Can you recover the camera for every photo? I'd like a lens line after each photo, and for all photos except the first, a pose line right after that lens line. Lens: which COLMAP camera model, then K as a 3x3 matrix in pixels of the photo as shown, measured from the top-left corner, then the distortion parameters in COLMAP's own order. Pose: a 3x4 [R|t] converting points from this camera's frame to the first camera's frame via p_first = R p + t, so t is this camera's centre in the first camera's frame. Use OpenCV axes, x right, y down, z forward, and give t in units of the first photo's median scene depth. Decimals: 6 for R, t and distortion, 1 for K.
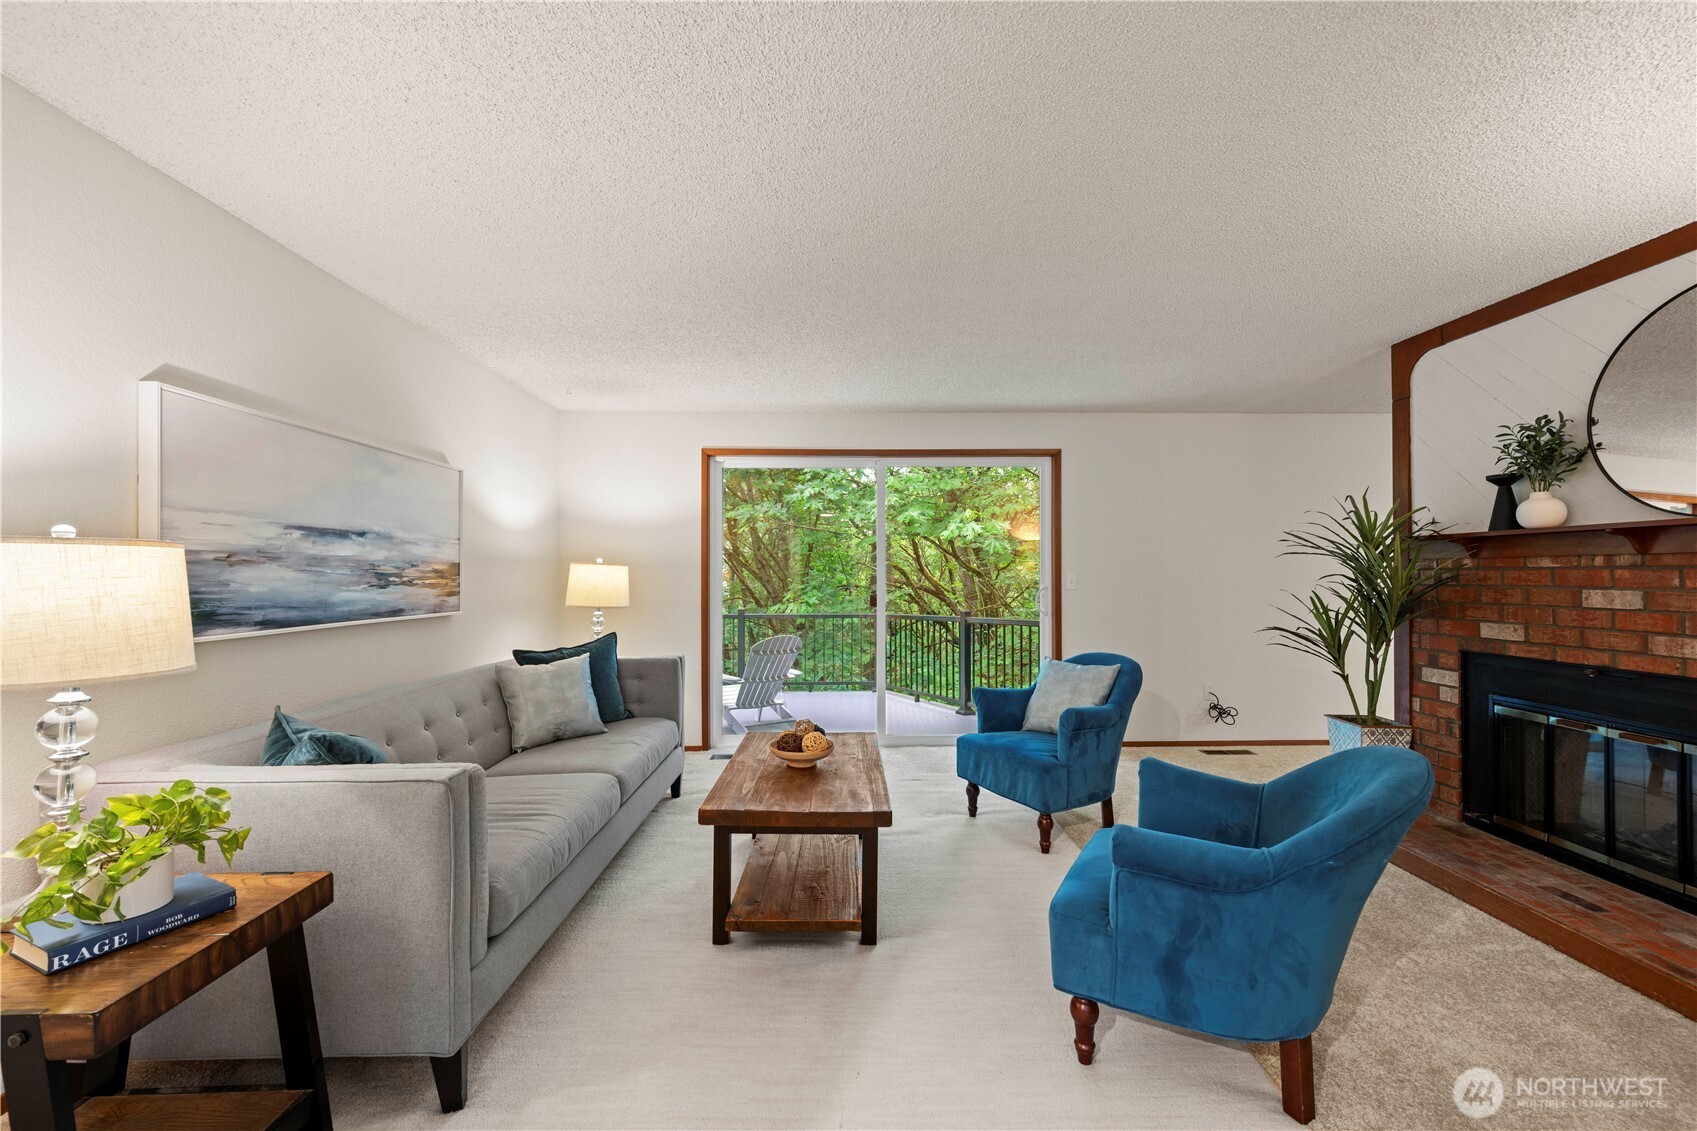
lens RADIAL K [[677.4, 0, 852.4], [0, 677.4, 572.6], [0, 0, 1]] dist [-0.001951, -0.000249]
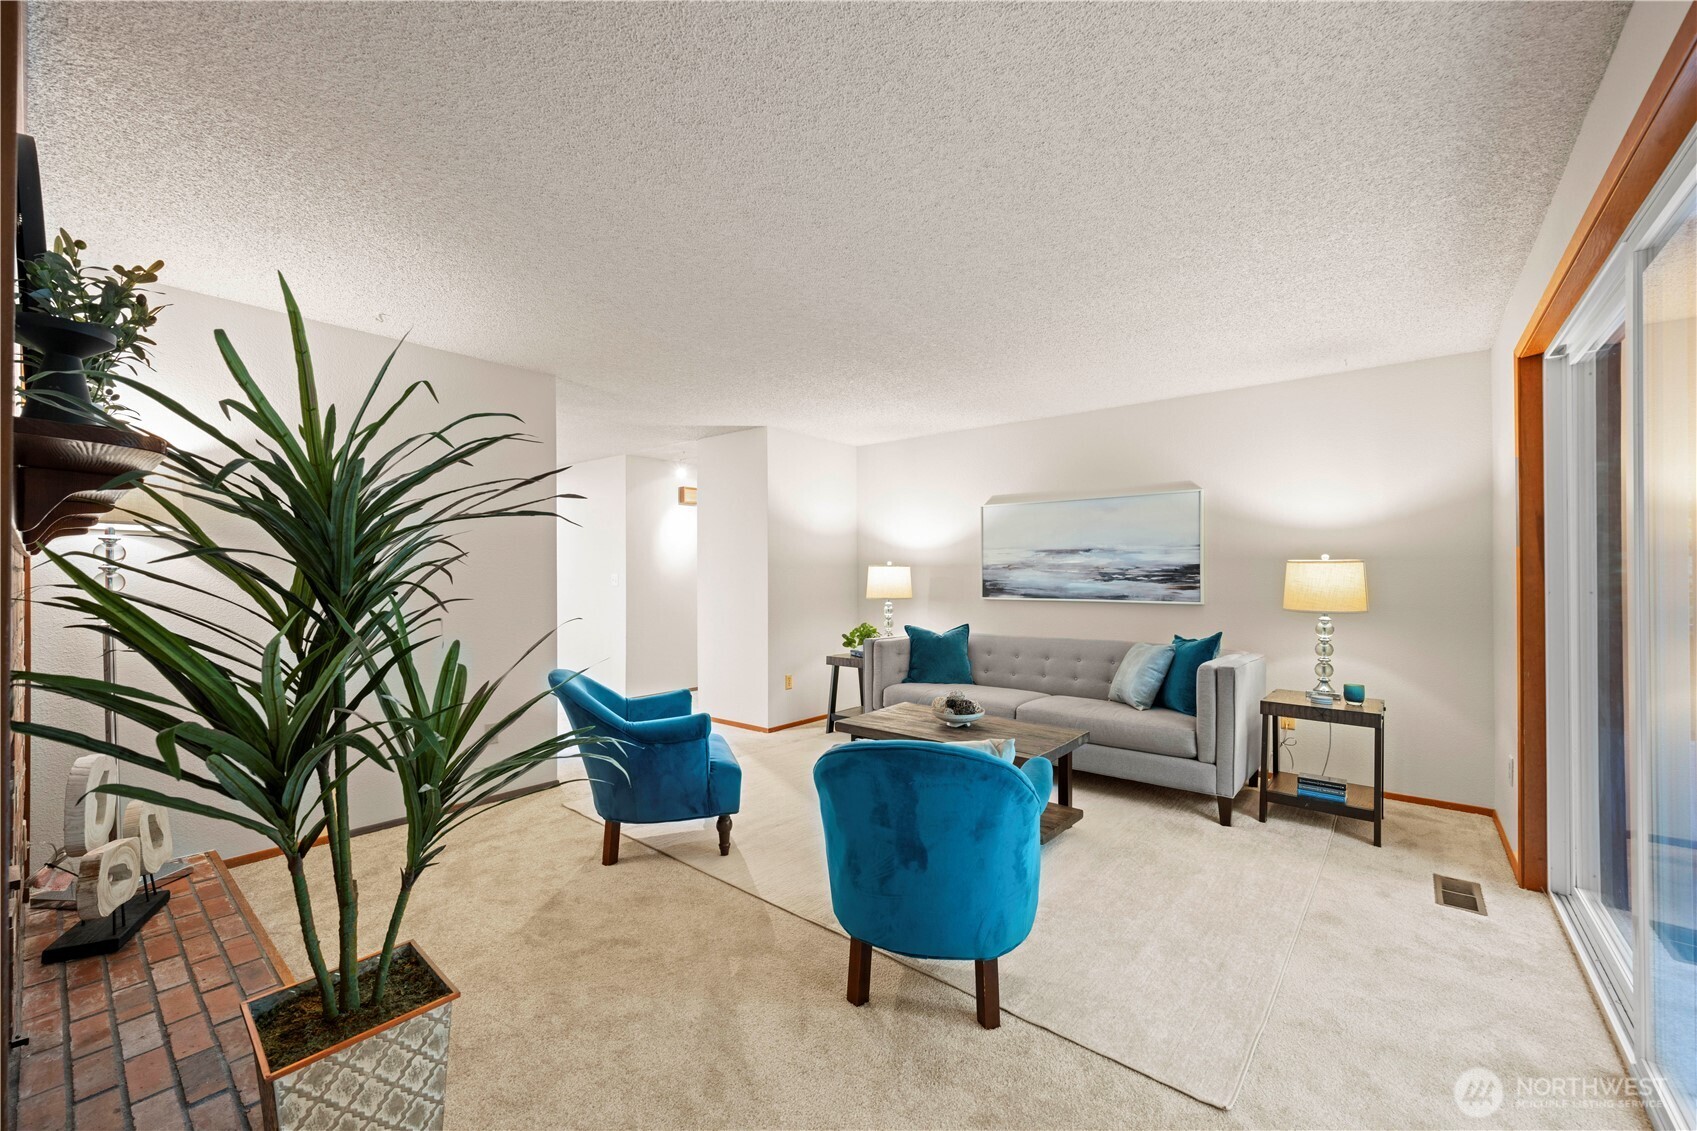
lens RADIAL K [[677.4, 0, 852.4], [0, 677.4, 572.6], [0, 0, 1]] dist [-0.001951, -0.000249]
pose [[-0.651389, 0.001115, -0.758743, 0.986428], [0.003930, 0.999990, -0.001904, 0.001555], [0.758733, -0.004222, -0.651388, 1.639273]]
